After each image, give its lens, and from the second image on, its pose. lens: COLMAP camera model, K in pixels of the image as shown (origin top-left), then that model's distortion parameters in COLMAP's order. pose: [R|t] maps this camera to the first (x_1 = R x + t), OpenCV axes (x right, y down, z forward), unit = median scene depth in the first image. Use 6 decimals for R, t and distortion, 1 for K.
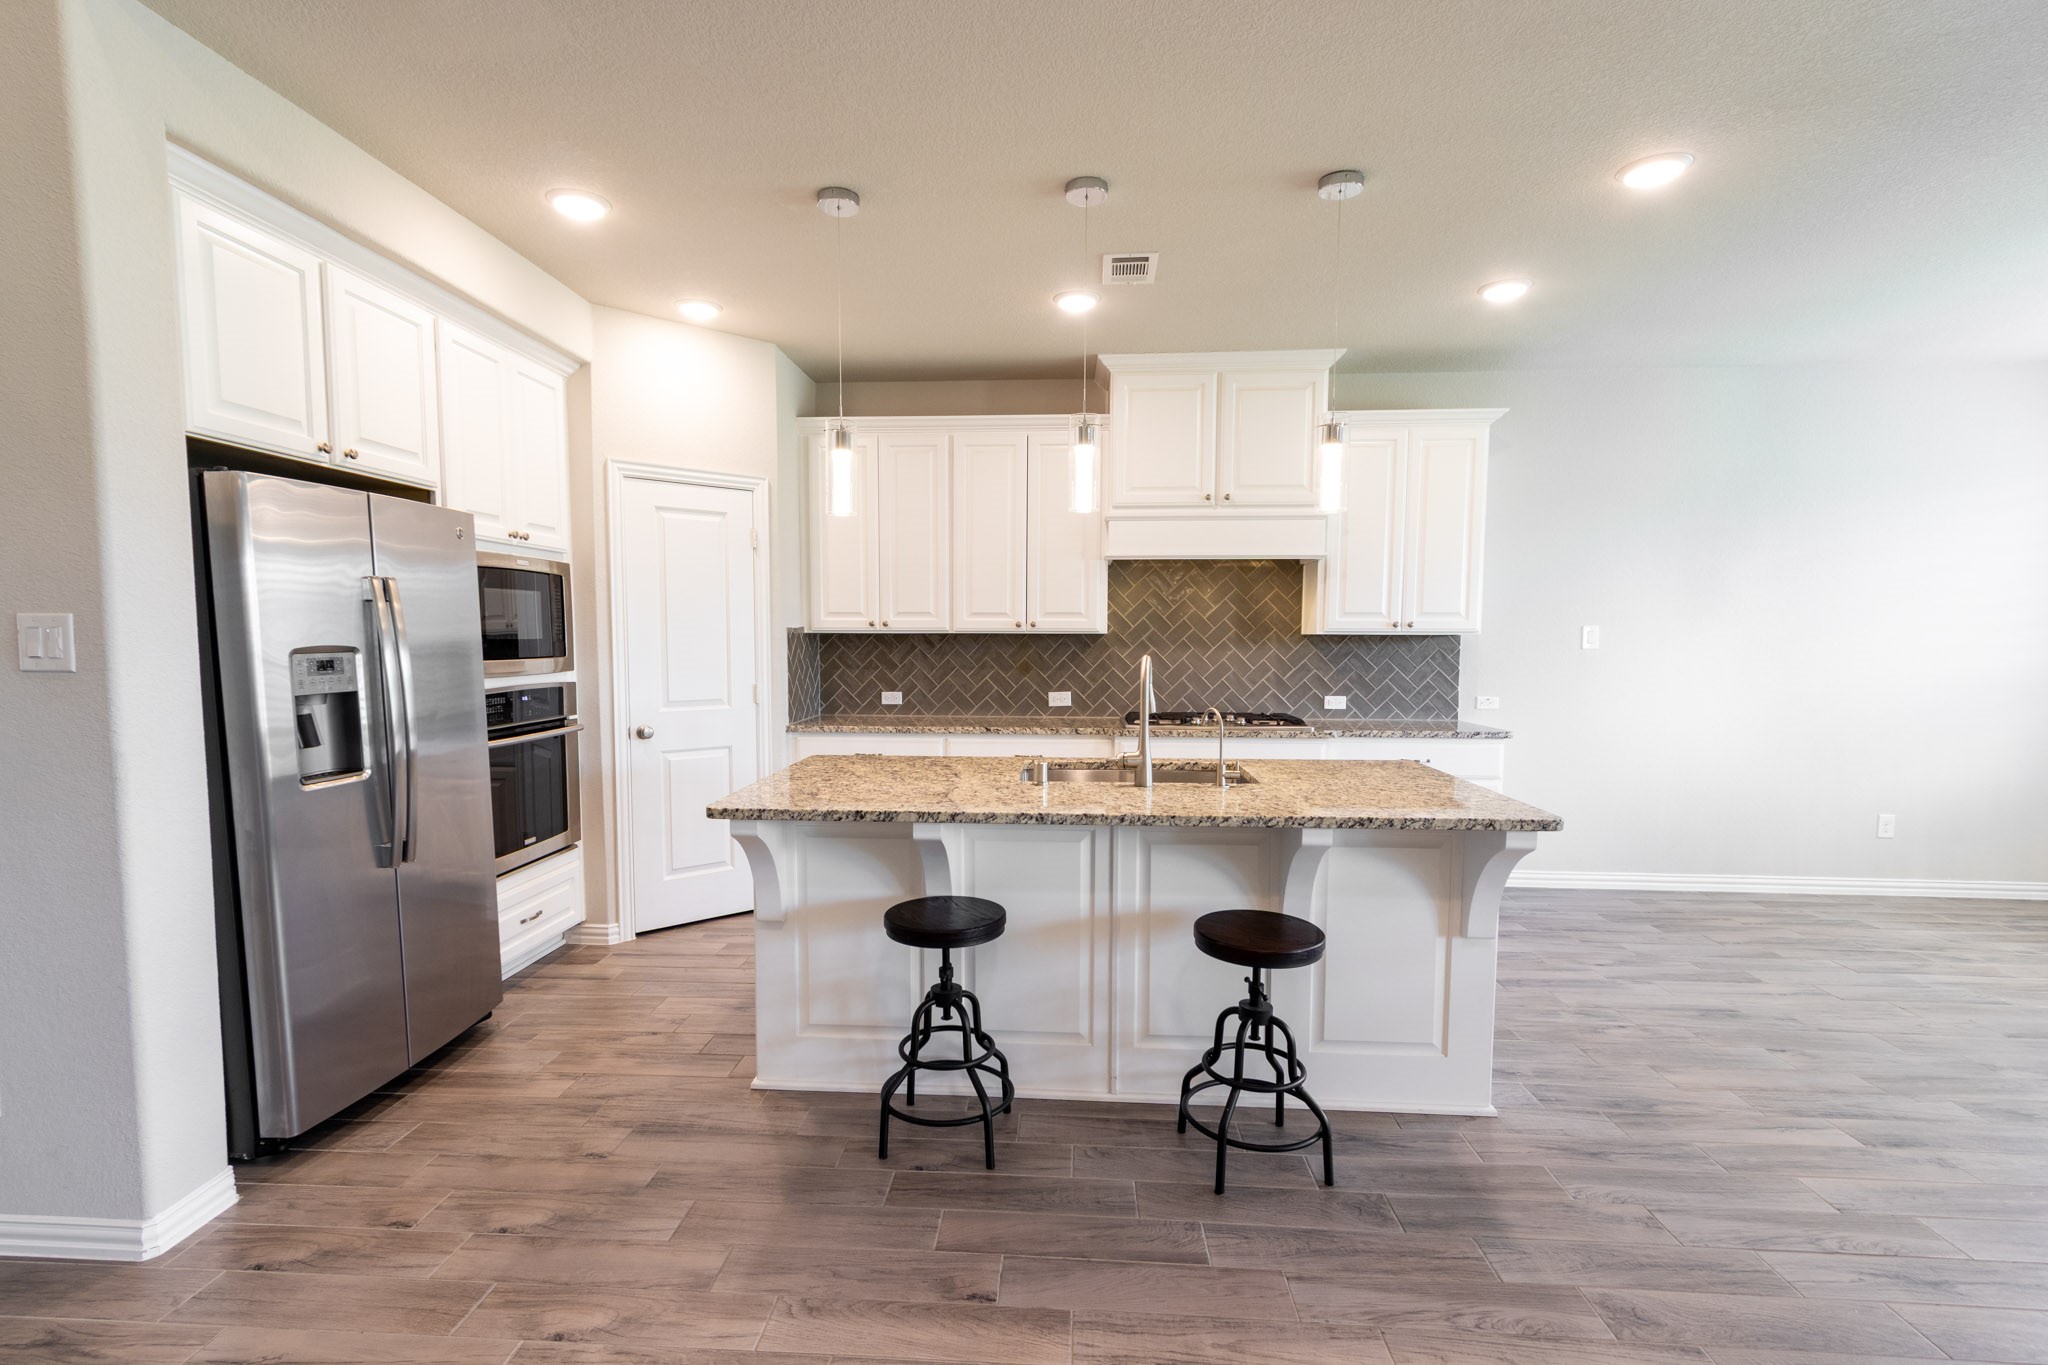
lens RADIAL K [[973.9, 0, 1007.6], [0, 973.9, 711.7], [0, 0, 1]] dist [0.005394, -0.001111]
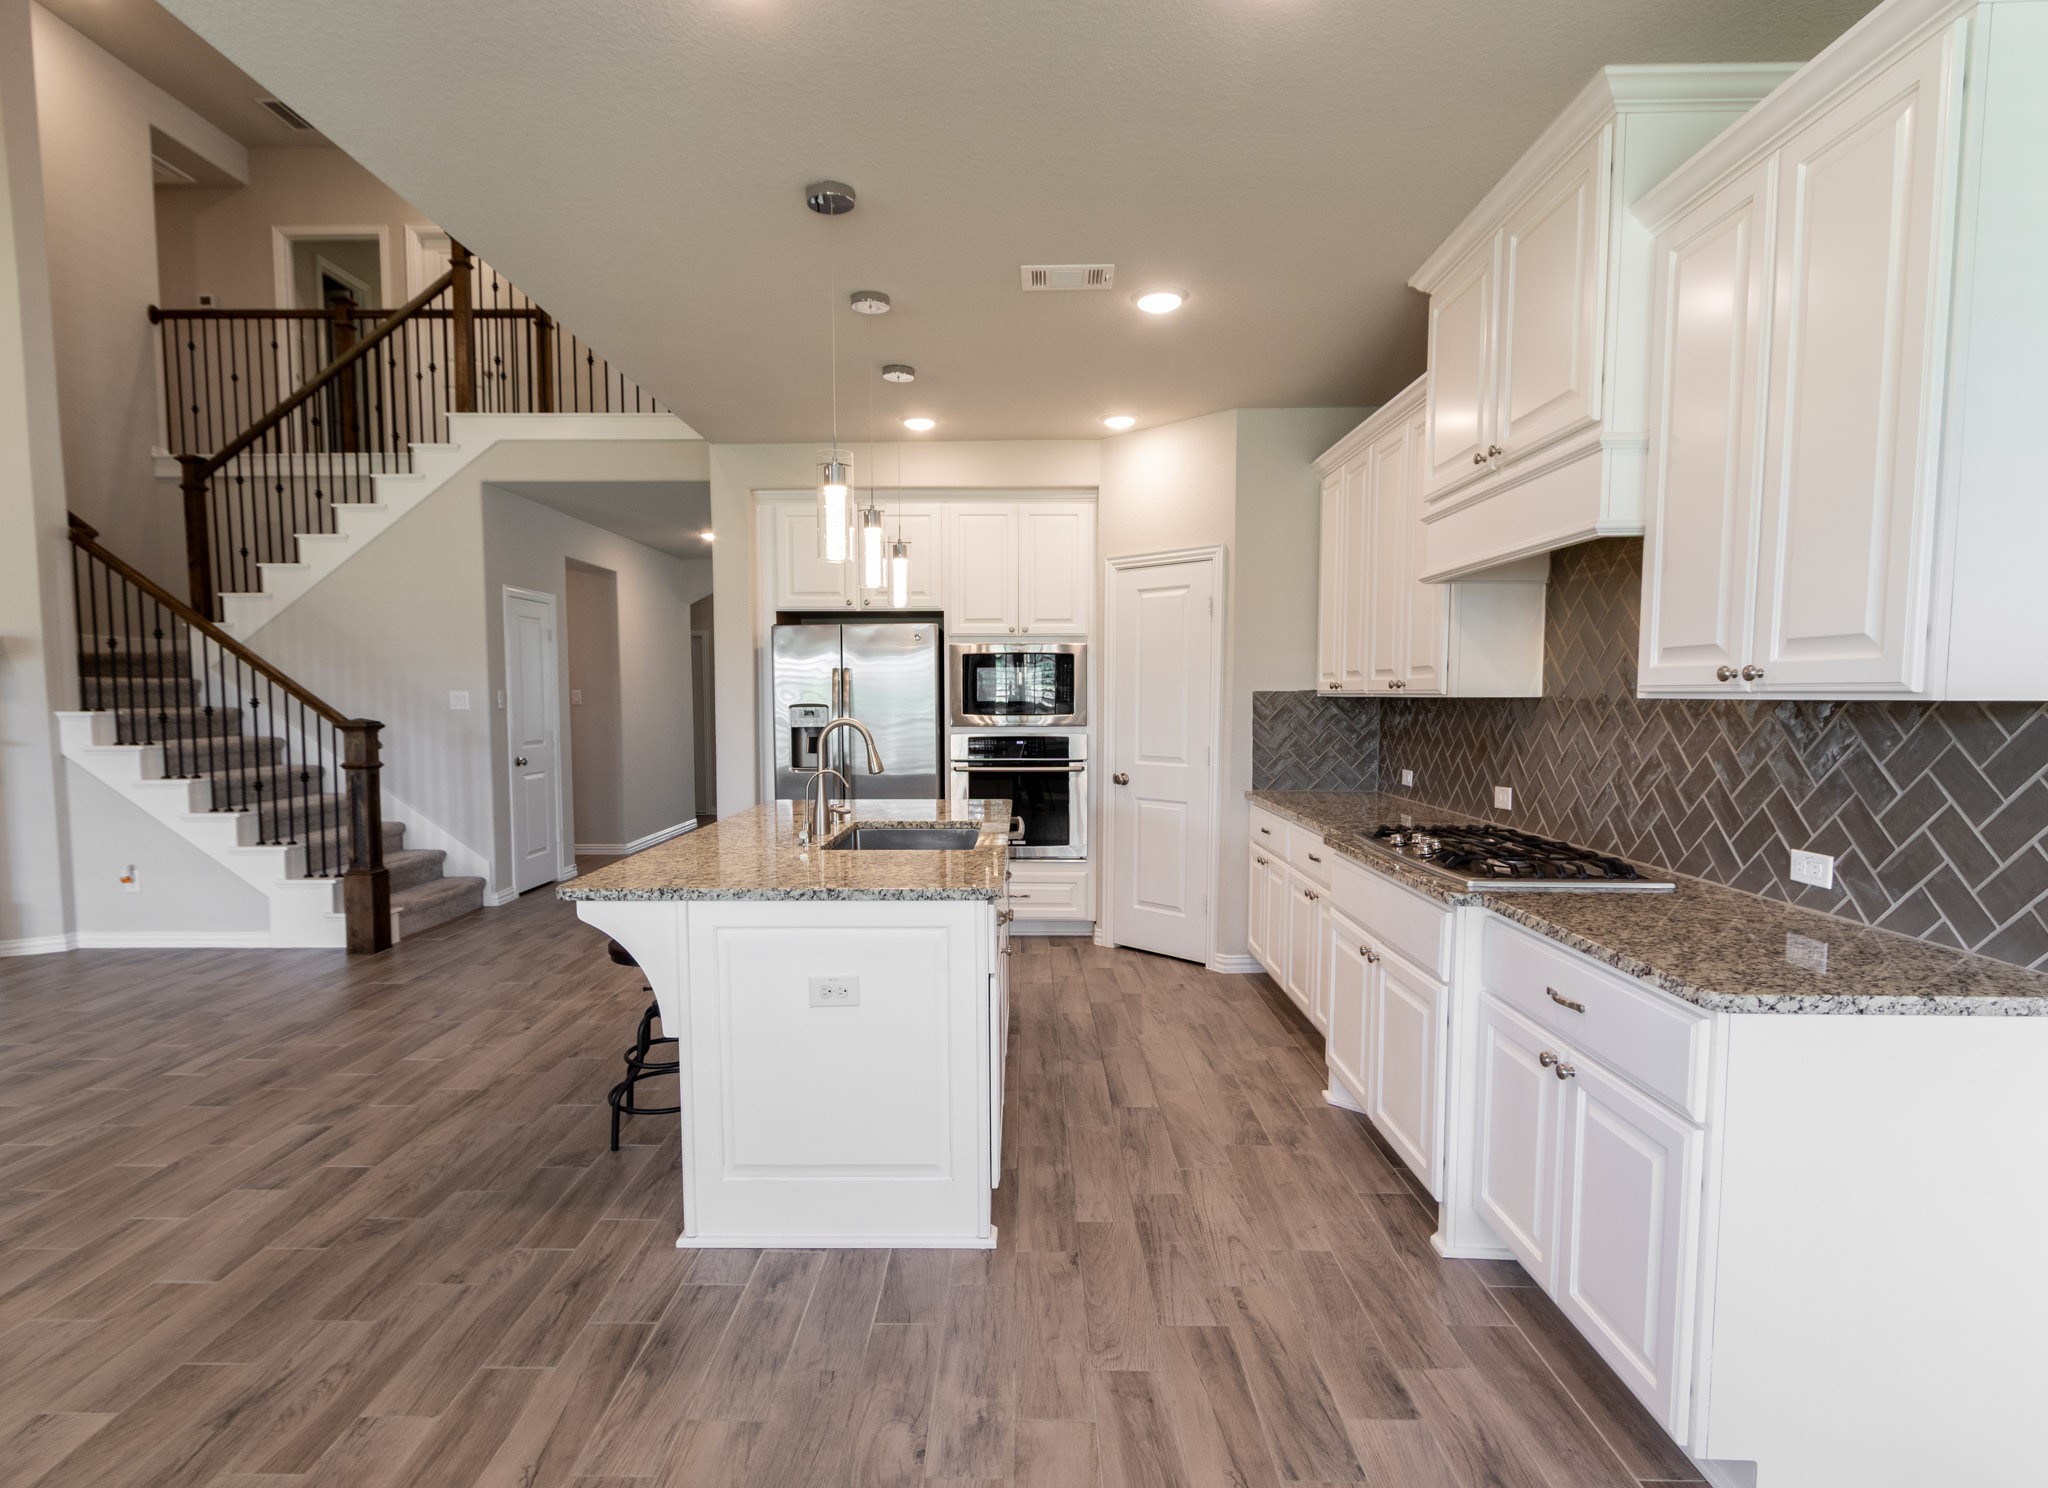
lens RADIAL K [[1051.0, 0, 985.0], [0, 1051.0, 779.3], [0, 0, 1]] dist [0.002030, -0.000314]
pose [[0.035386, 0.077238, -0.996385, 1.011622], [-0.080608, 0.993981, 0.074189, -0.068232], [0.996118, 0.077691, 0.041399, 0.857813]]
